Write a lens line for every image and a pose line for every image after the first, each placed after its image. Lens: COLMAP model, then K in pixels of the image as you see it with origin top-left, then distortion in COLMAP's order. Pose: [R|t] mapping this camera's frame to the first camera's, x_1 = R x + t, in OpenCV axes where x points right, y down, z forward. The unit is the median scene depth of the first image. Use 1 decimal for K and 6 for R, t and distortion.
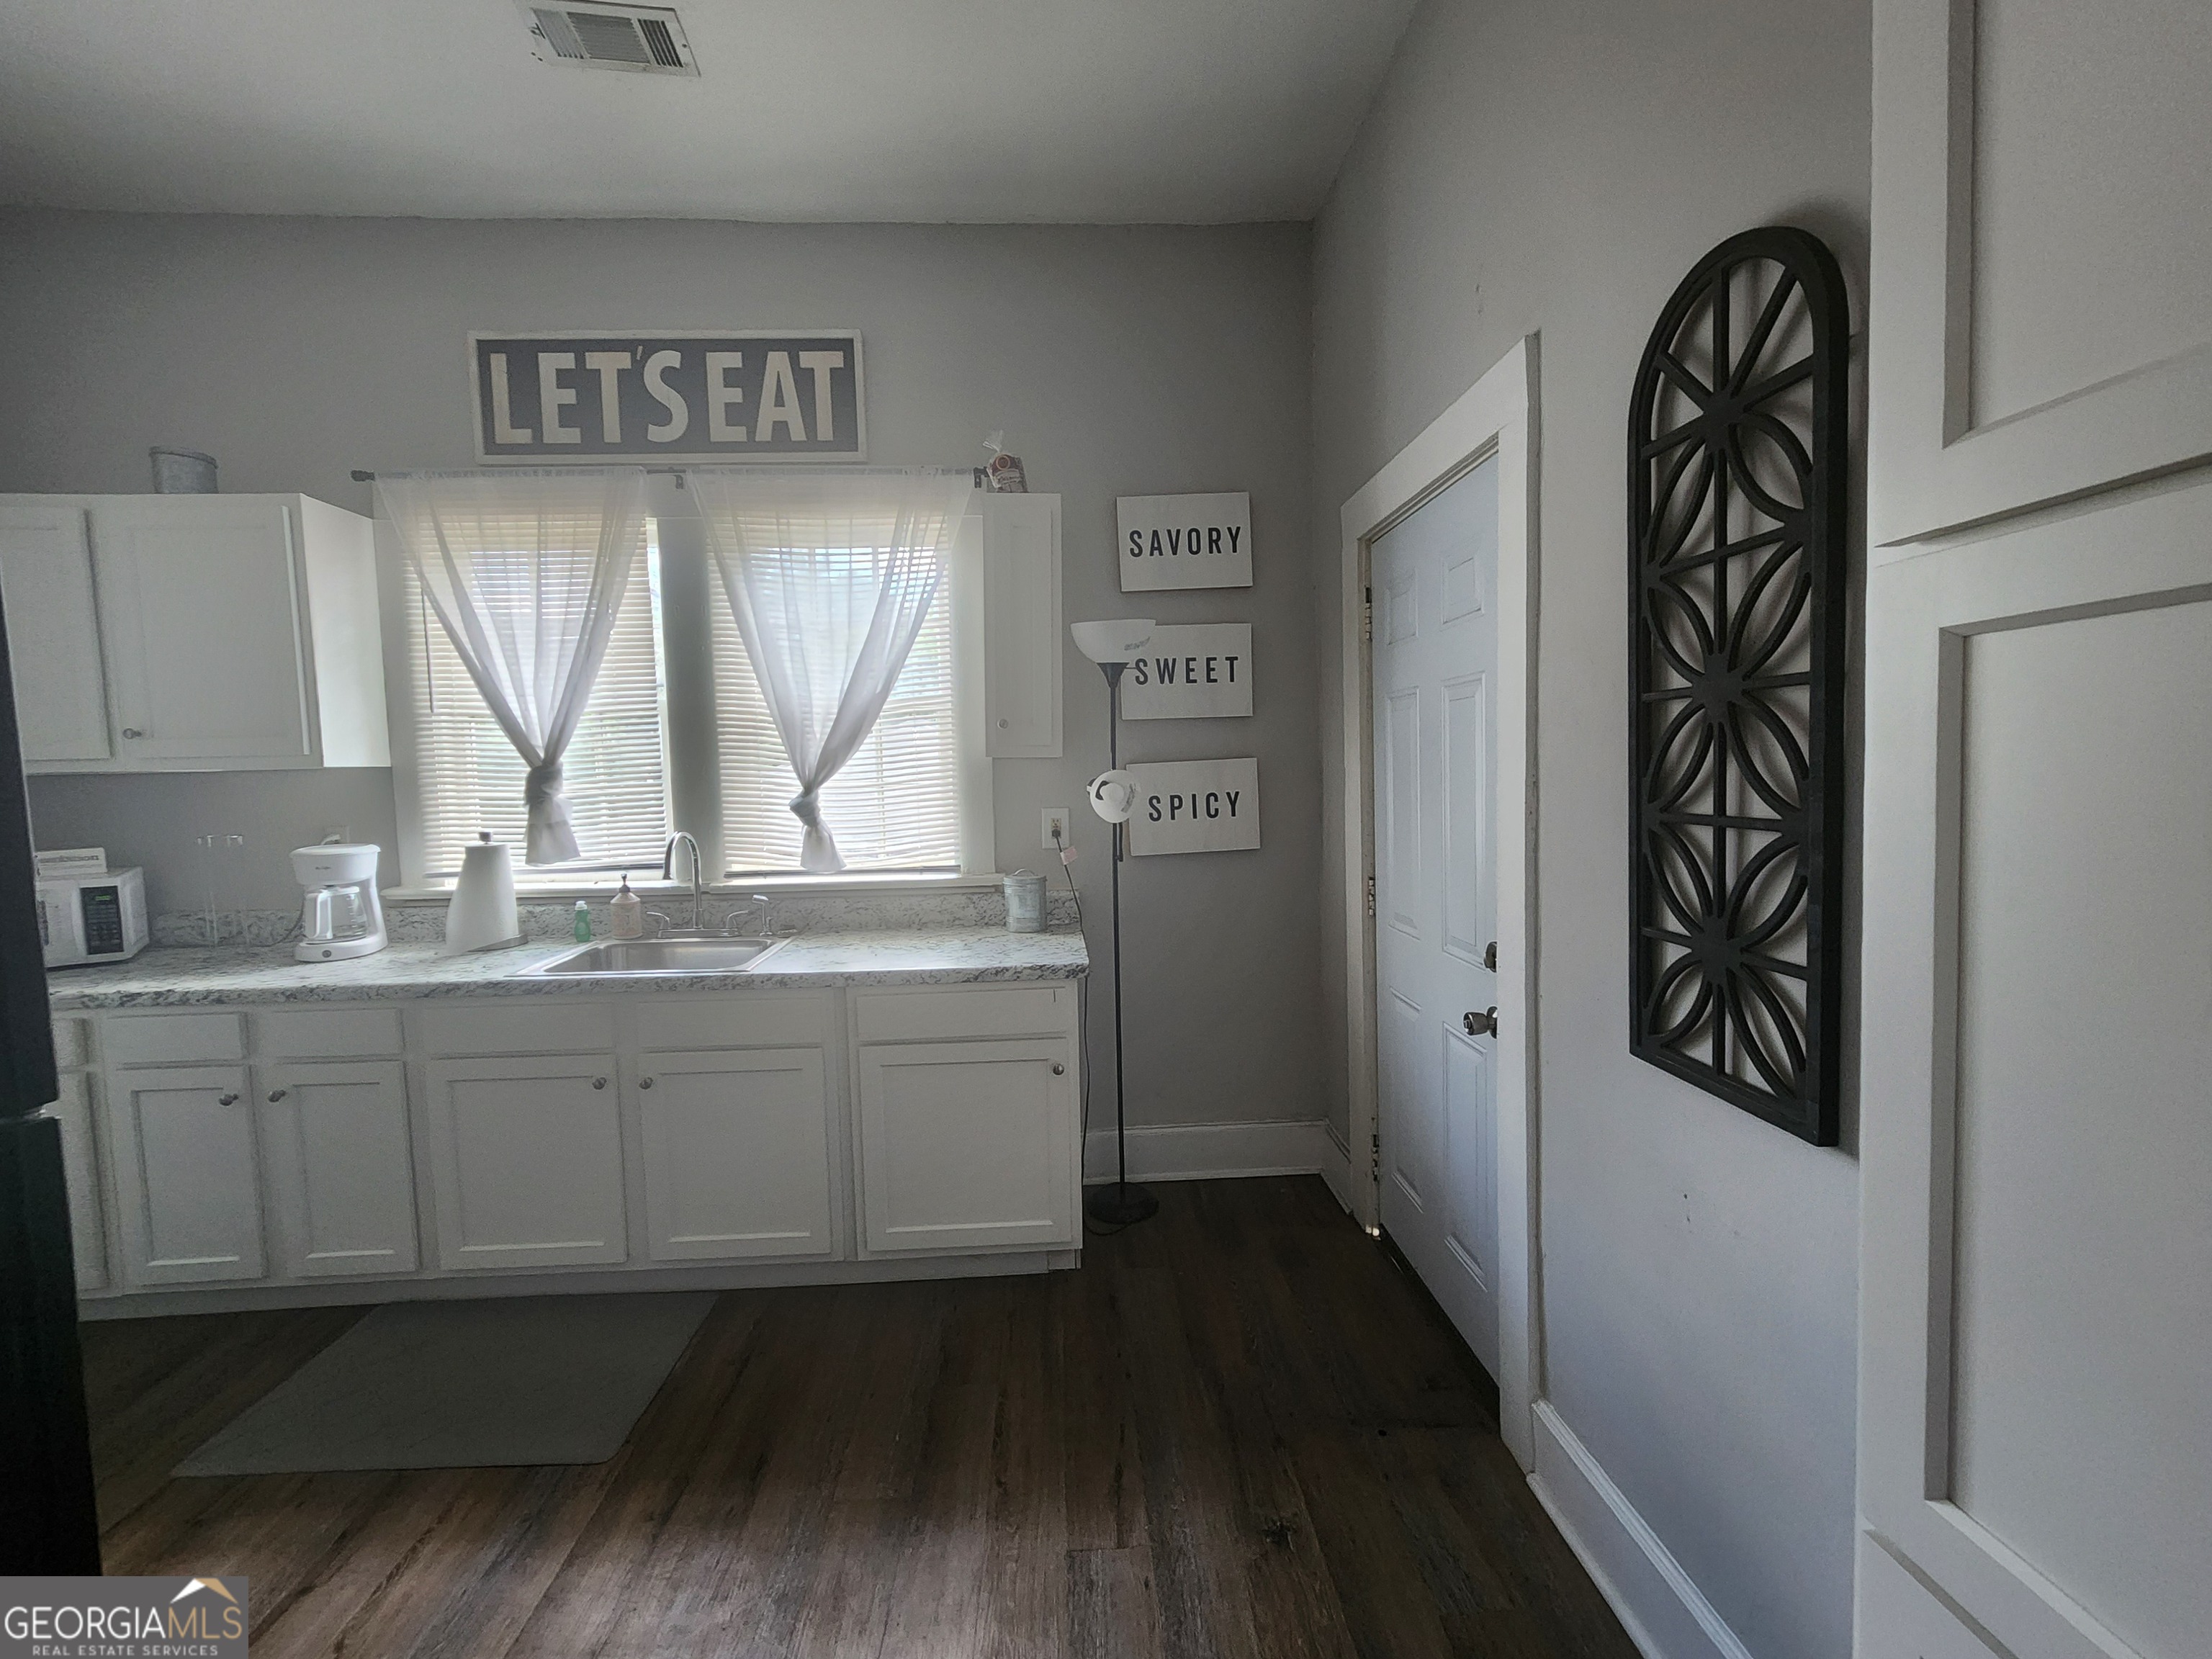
lens RADIAL K [[906.0, 0, 1101.0], [0, 906.0, 825.1], [0, 0, 1]] dist [0.003527, -0.003009]
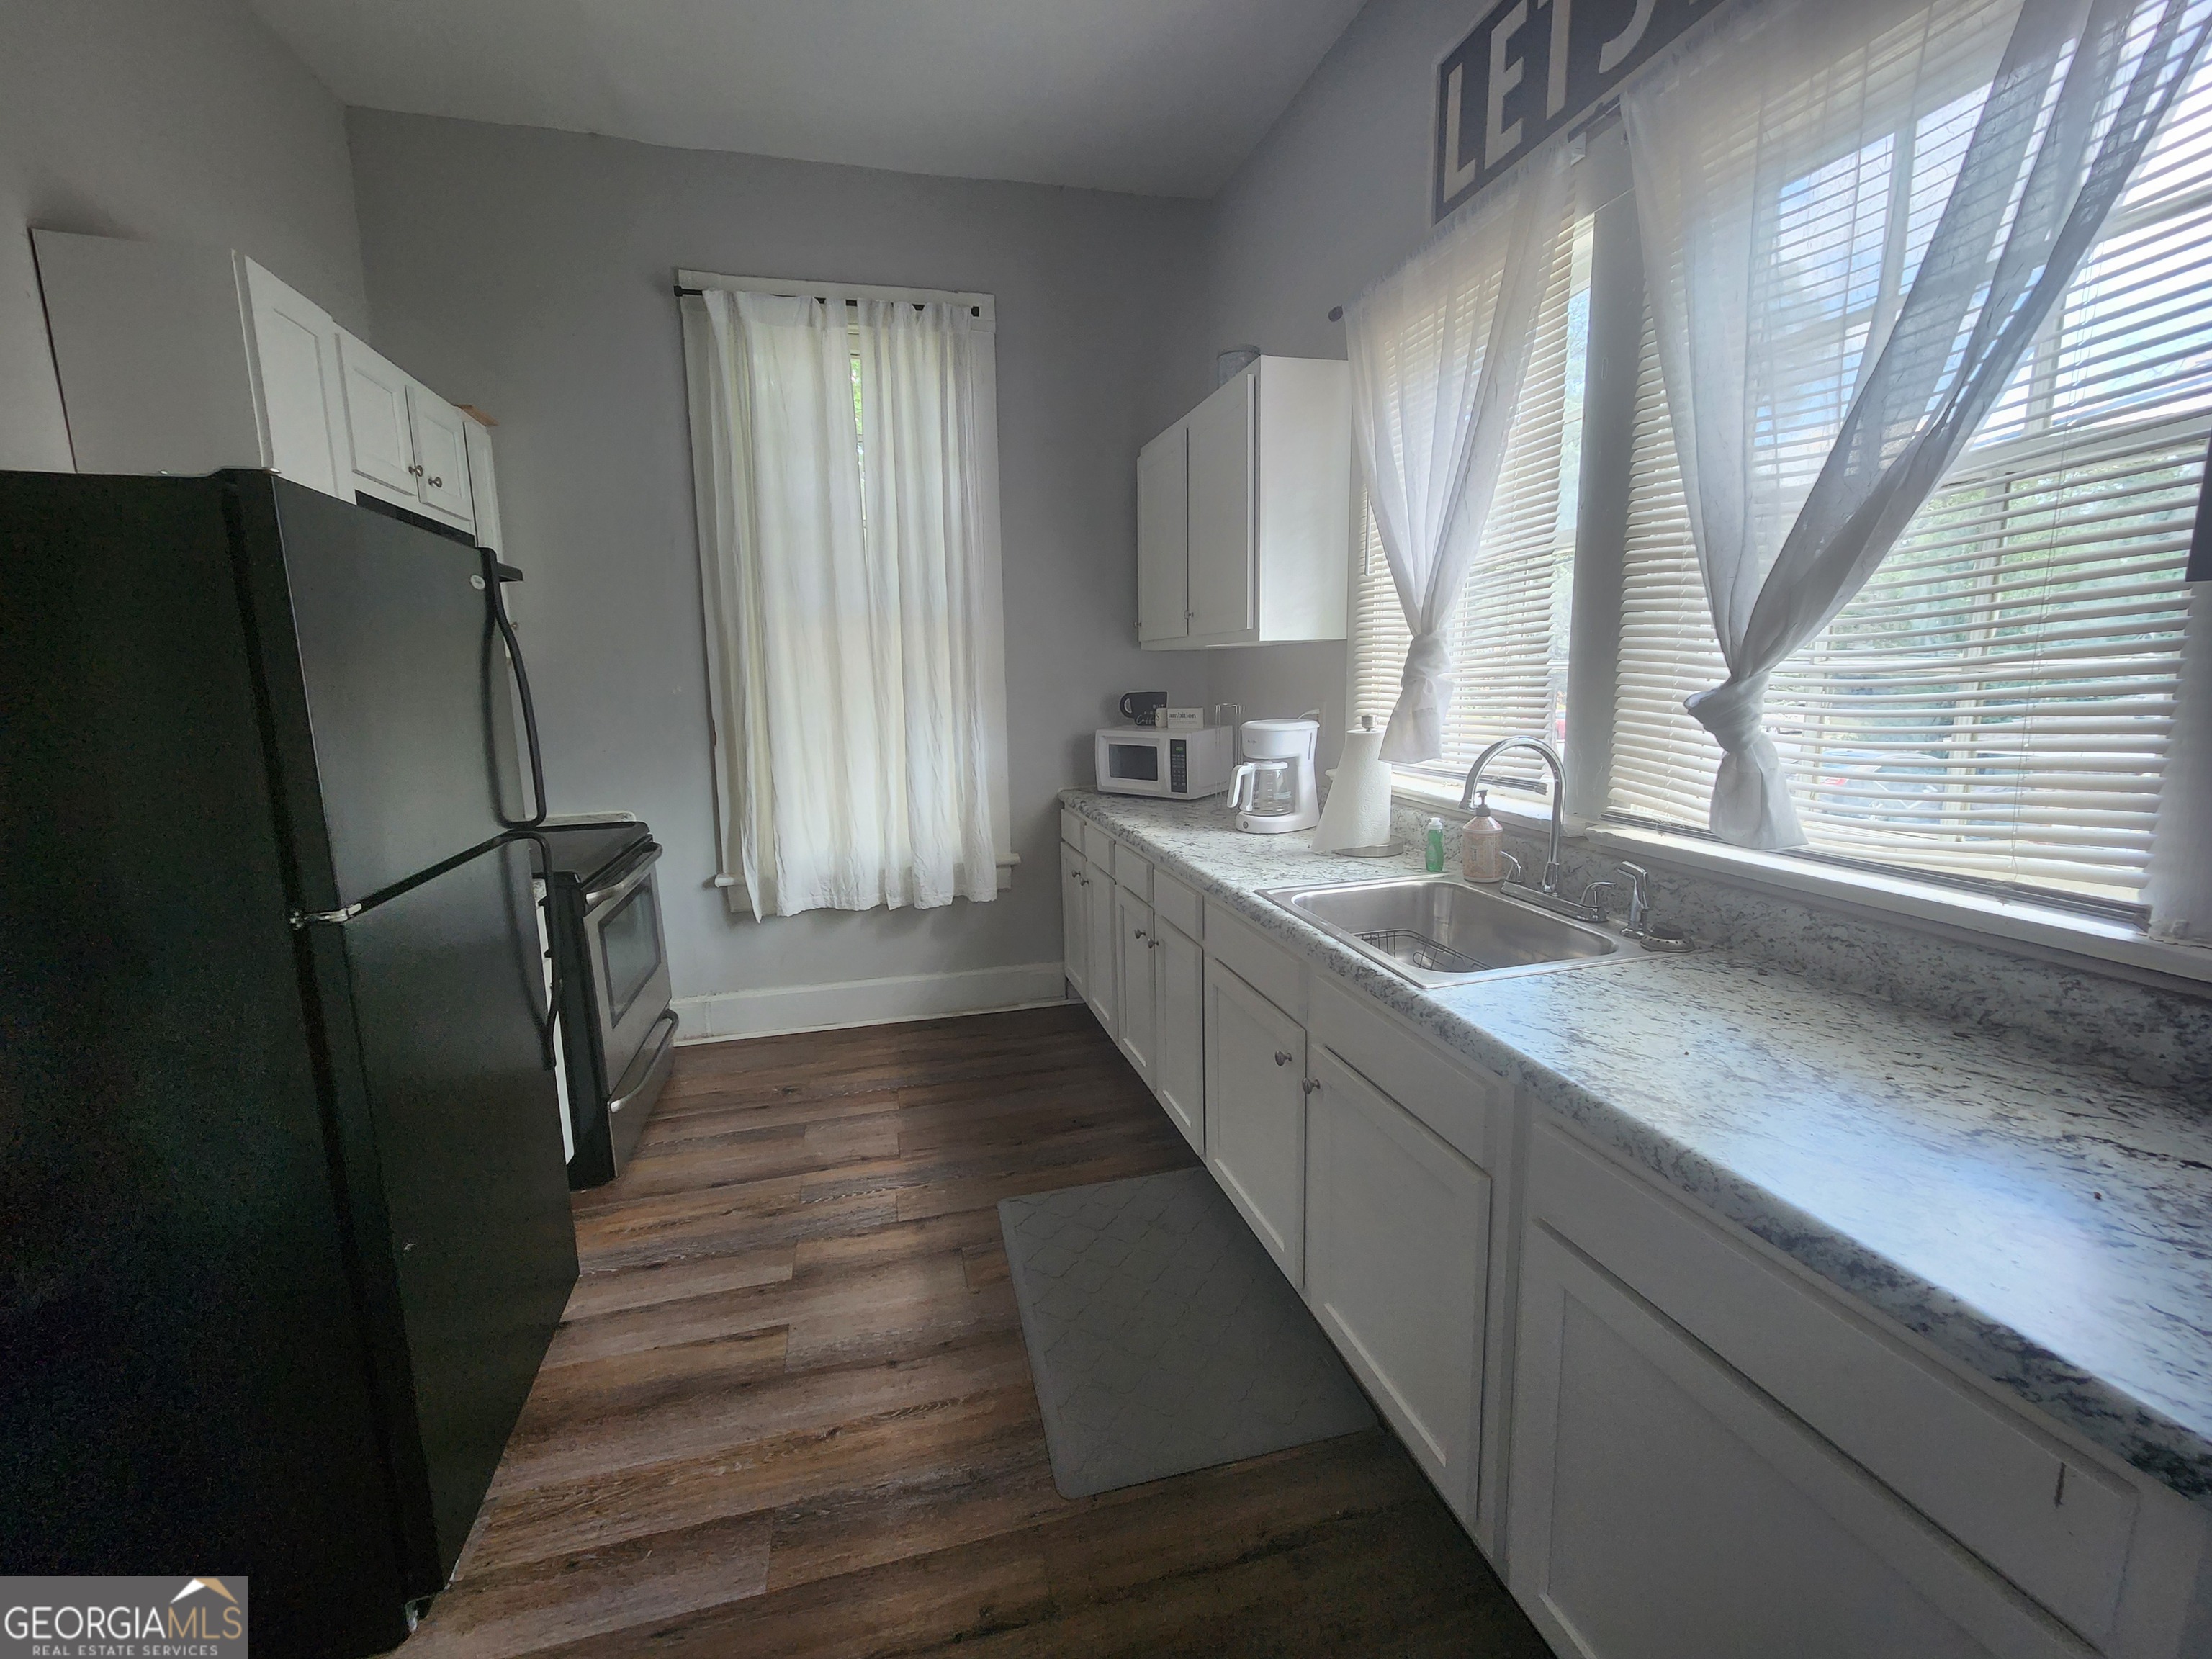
lens RADIAL K [[906.0, 0, 1110.8], [0, 906.0, 814.0], [0, 0, 1]] dist [0.003527, -0.003009]
pose [[0.192640, 0.171690, -0.966133, 0.100242], [-0.047721, 0.985049, 0.165536, -0.030198], [0.980108, 0.014216, 0.197953, 0.586987]]
